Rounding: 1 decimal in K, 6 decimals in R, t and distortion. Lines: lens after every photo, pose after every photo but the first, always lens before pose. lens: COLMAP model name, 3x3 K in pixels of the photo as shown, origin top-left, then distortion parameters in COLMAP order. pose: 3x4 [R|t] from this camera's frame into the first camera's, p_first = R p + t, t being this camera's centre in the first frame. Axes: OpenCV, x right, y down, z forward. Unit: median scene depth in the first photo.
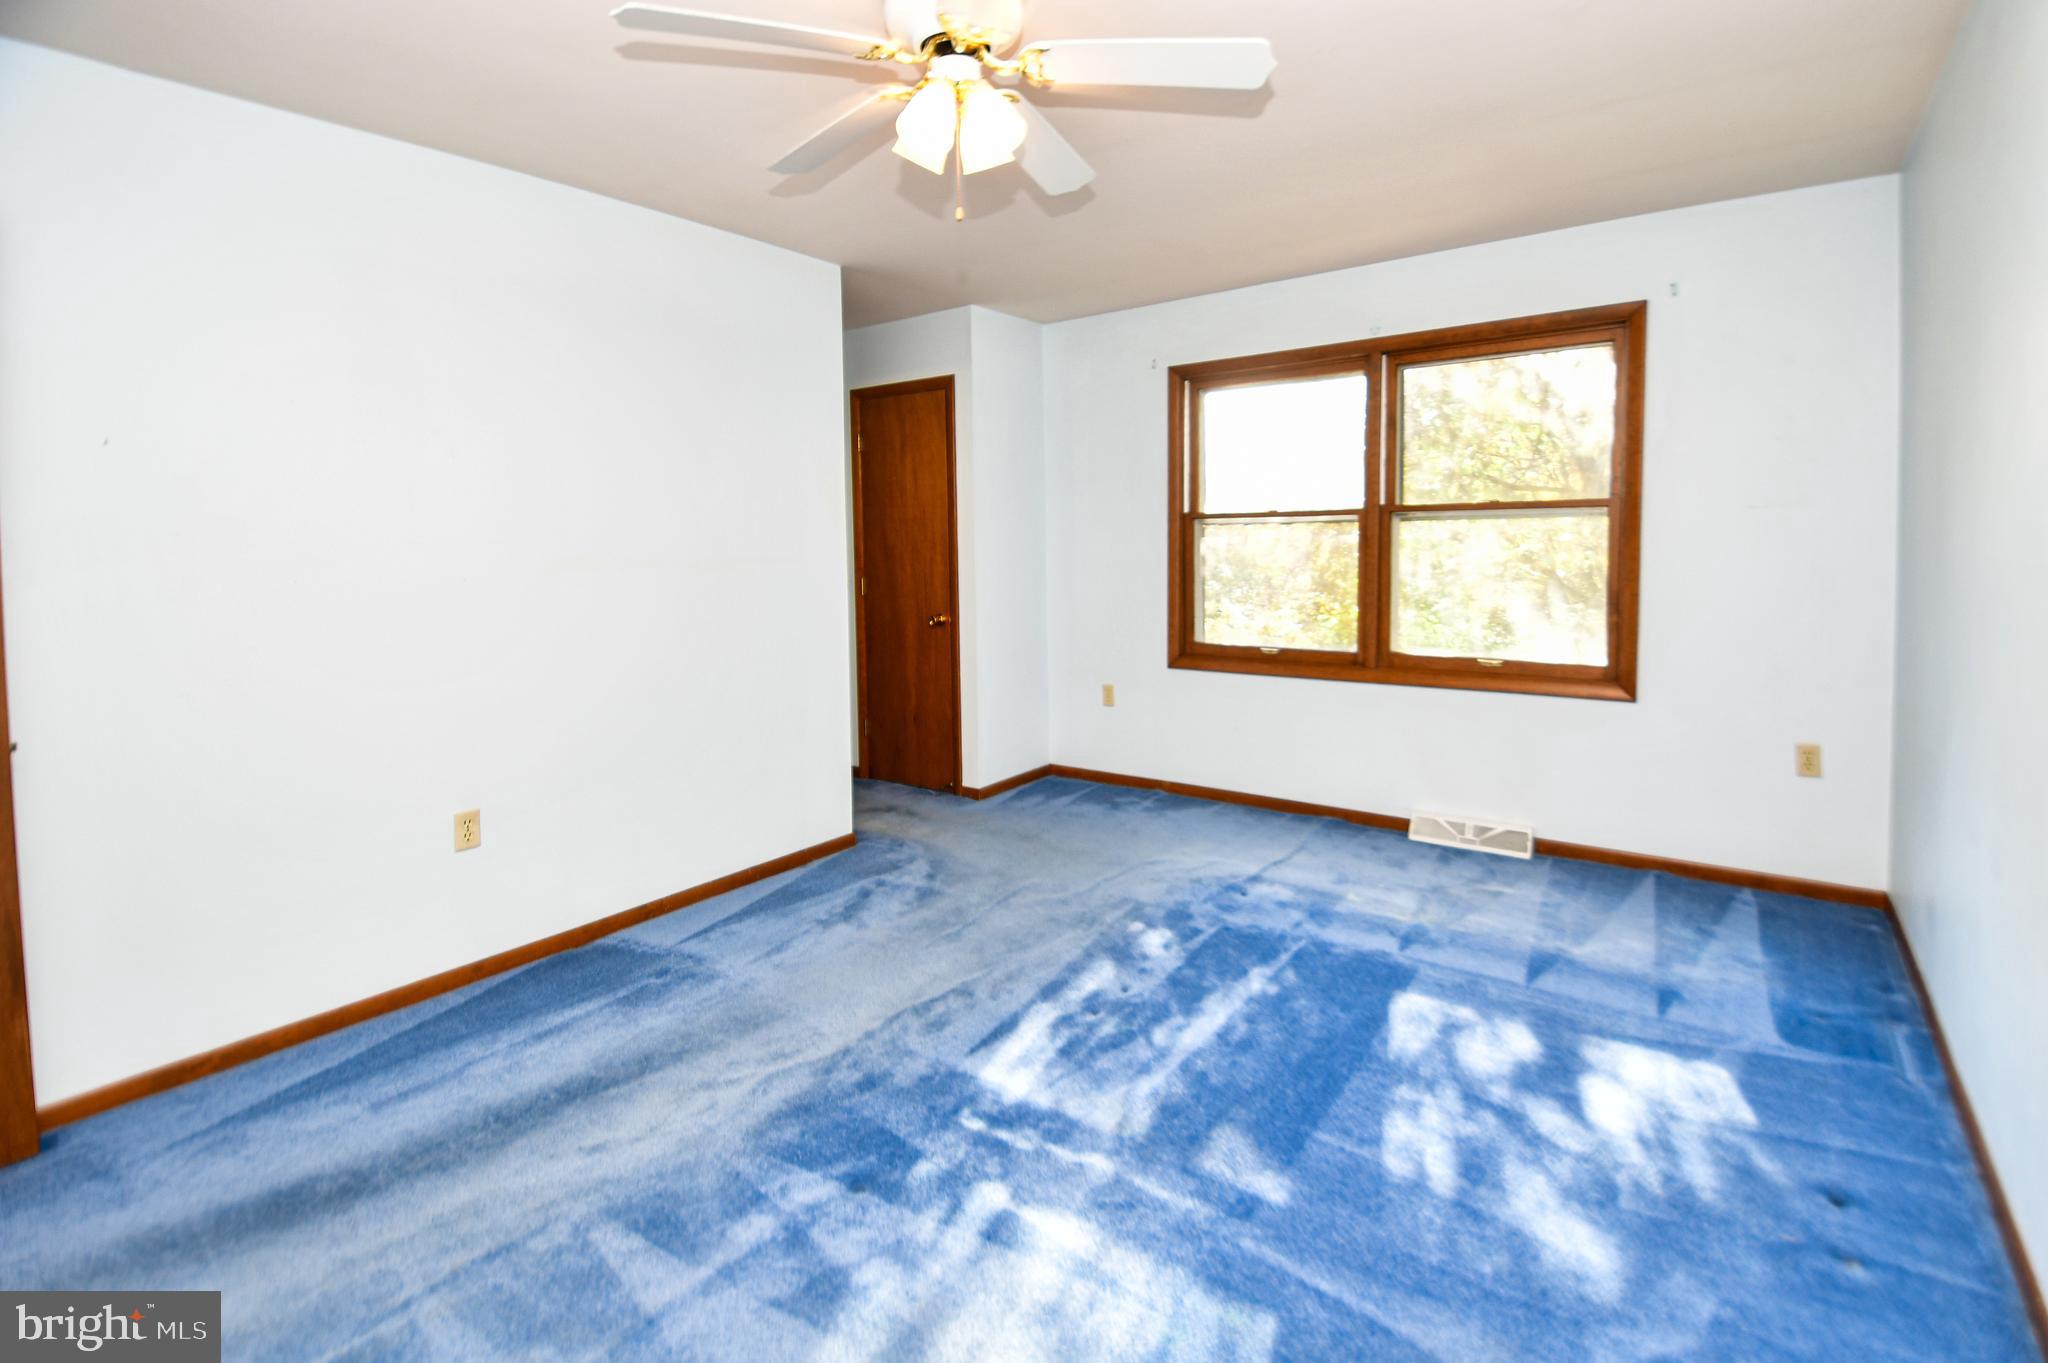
lens RADIAL K [[867.9, 0, 1024.4], [0, 867.9, 646.8], [0, 0, 1]] dist [0.001899, 0.000058]
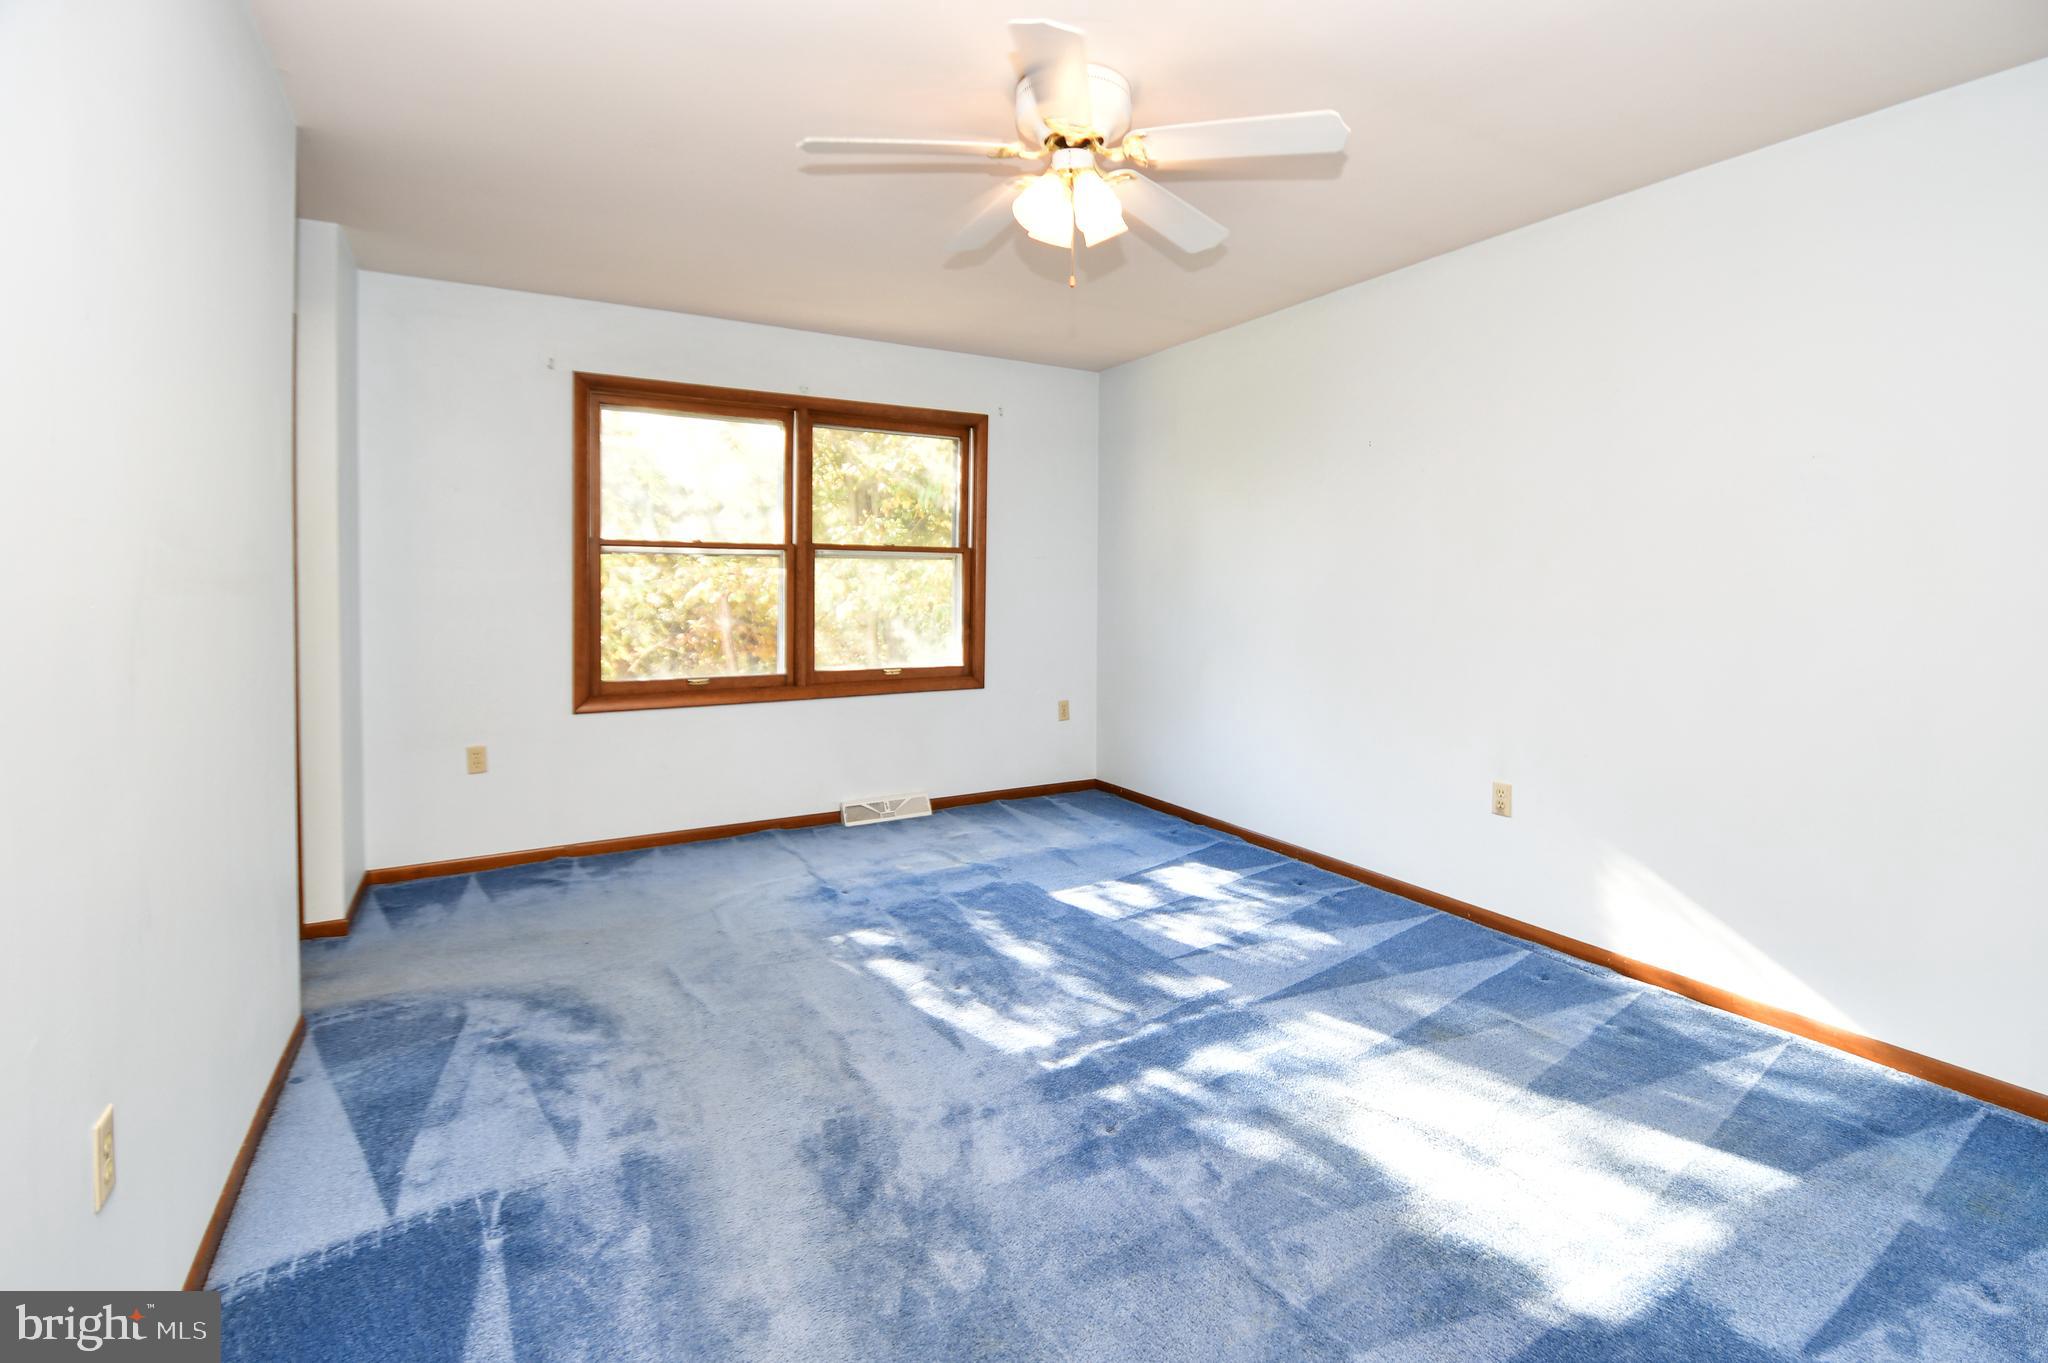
lens RADIAL K [[887.4, 0, 1024.0], [0, 887.4, 681.5], [0, 0, 1]] dist [0.000221, -0.000060]
pose [[0.458911, -0.086128, 0.884298, -0.519979], [0.089781, 0.994691, 0.050288, -0.014977], [-0.883935, 0.056315, 0.464207, 0.218668]]
